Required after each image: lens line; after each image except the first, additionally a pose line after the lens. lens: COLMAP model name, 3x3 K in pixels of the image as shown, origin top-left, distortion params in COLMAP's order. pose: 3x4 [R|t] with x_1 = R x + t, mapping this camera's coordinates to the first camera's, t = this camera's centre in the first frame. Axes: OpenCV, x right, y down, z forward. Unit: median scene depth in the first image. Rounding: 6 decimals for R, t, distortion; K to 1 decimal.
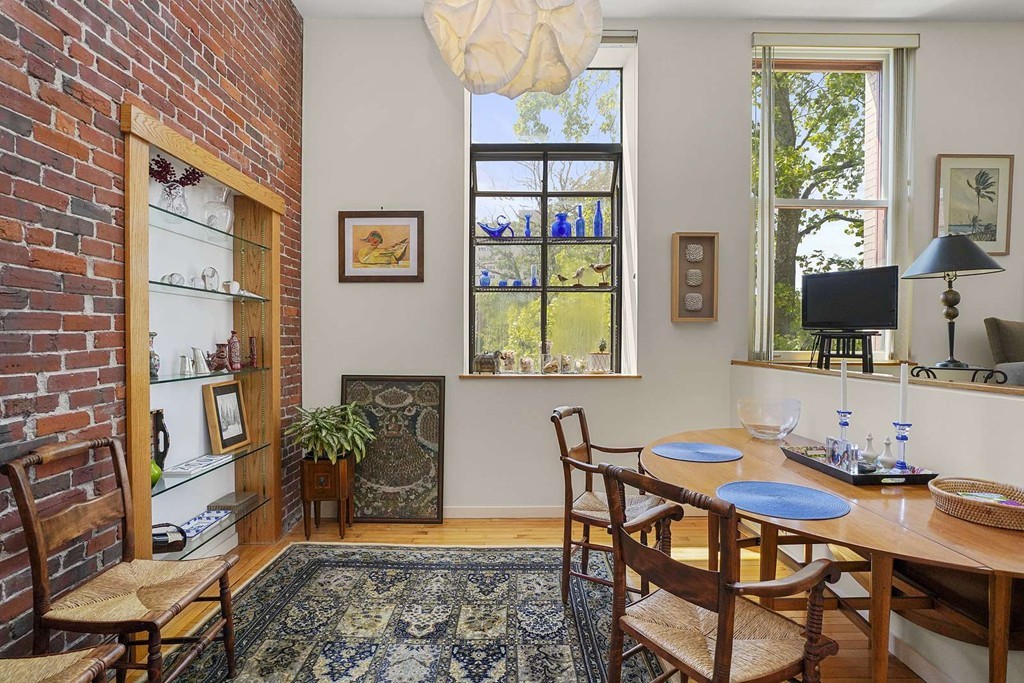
lens RADIAL K [[529.1, 0, 512.0], [0, 529.1, 341.5], [0, 0, 1]] dist [-0.002362, -0.000007]
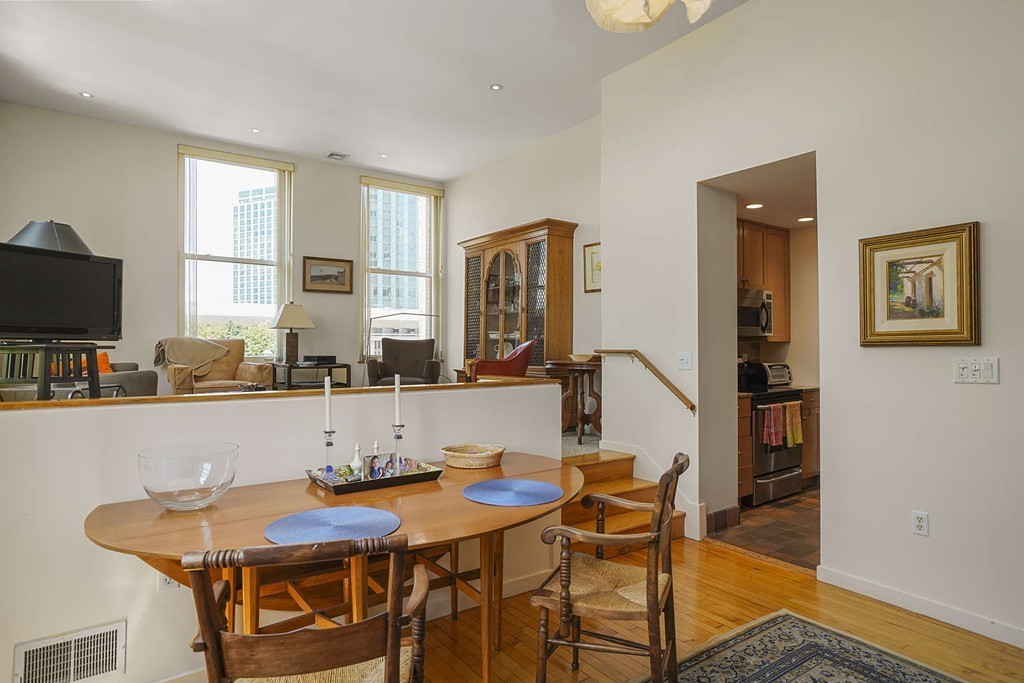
lens RADIAL K [[589.9, 0, 512.0], [0, 589.9, 341.5], [0, 0, 1]] dist [0.003207, 0.000572]
pose [[-0.561239, 0.001624, 0.827652, -0.267458], [0.001472, 0.999998, -0.000964, -0.016757], [-0.827652, 0.000677, -0.561241, 0.809665]]
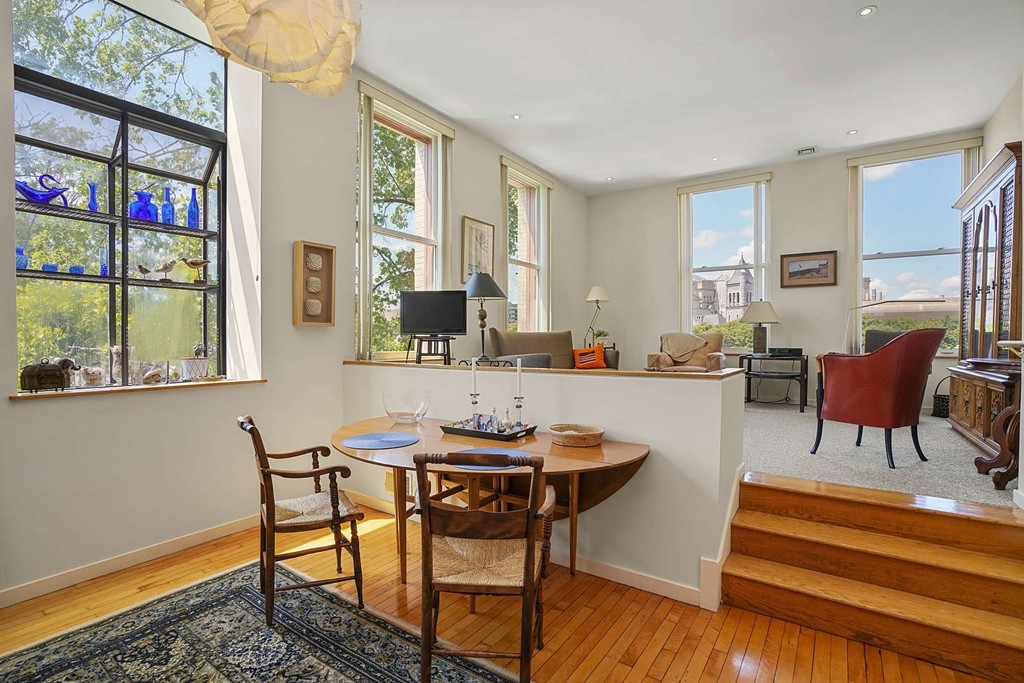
lens RADIAL K [[494.5, 0, 512.0], [0, 494.5, 341.5], [0, 0, 1]] dist [-0.001349, 0.006397]
pose [[0.577279, -0.006986, 0.816517, -0.246871], [0.003663, 0.999975, 0.005966, -0.010425], [-0.816539, -0.000453, 0.577290, 0.090193]]
